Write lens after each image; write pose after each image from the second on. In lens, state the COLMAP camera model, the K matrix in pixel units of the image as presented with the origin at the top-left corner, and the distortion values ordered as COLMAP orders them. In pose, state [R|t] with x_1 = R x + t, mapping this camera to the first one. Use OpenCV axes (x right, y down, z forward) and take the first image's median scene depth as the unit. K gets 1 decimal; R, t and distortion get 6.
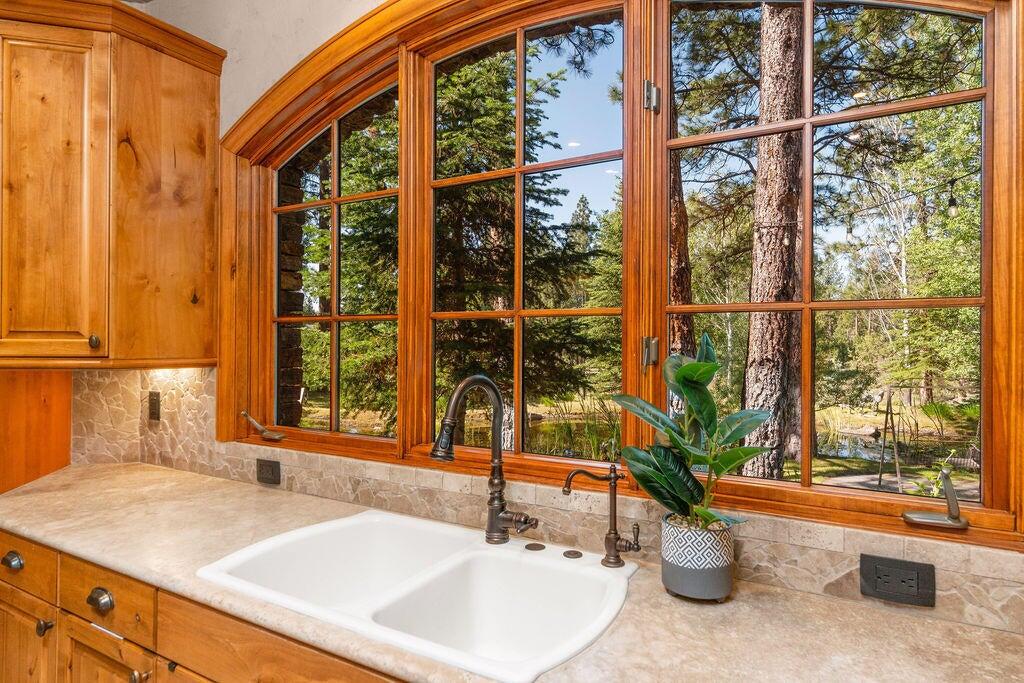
lens RADIAL K [[583.4, 0, 516.3], [0, 583.4, 340.2], [0, 0, 1]] dist [-0.003782, -0.000661]
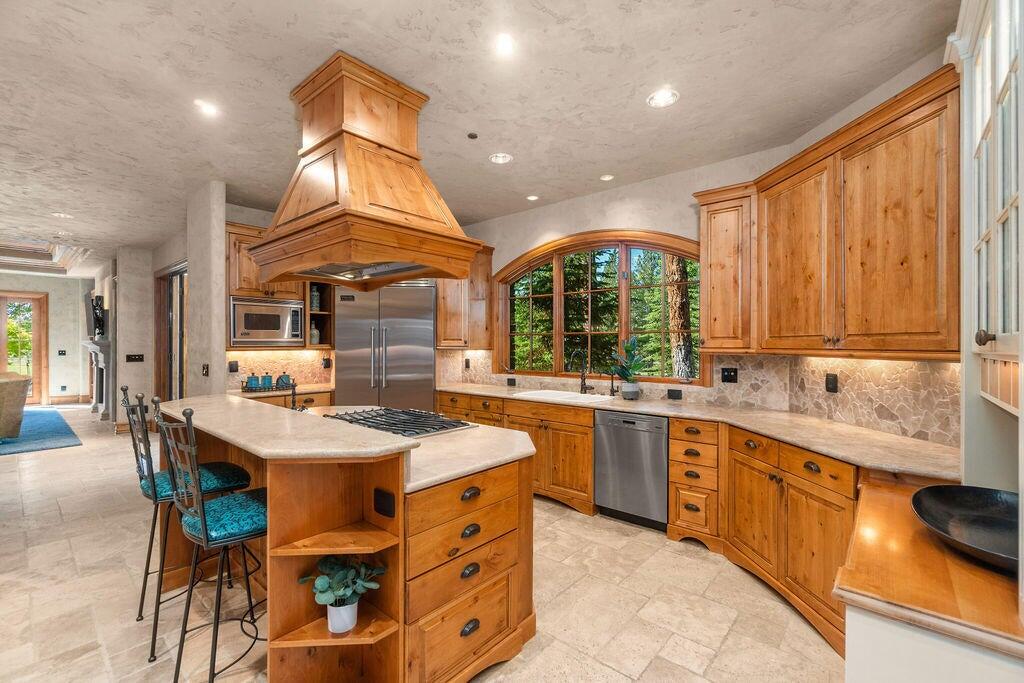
lens RADIAL K [[448.6, 0, 520.2], [0, 448.6, 343.6], [0, 0, 1]] dist [-0.003623, -0.000114]
pose [[0.984452, -0.003592, -0.175618, 0.054739], [0.004638, 0.999974, 0.005541, 0.000287], [0.175594, -0.006269, 0.984443, -1.393889]]
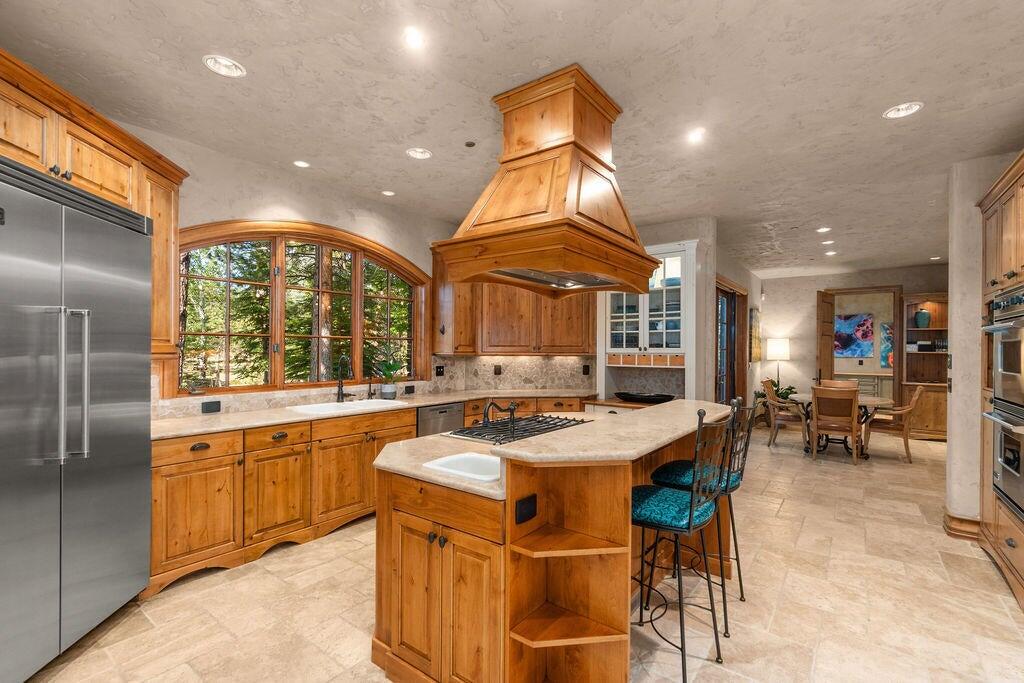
lens RADIAL K [[448.6, 0, 515.1], [0, 448.6, 347.3], [0, 0, 1]] dist [-0.003623, -0.000114]
pose [[0.120656, -0.002211, 0.992692, -1.866739], [-0.013874, 0.999896, 0.003913, -0.010797], [-0.992597, -0.014245, 0.120612, -0.271025]]
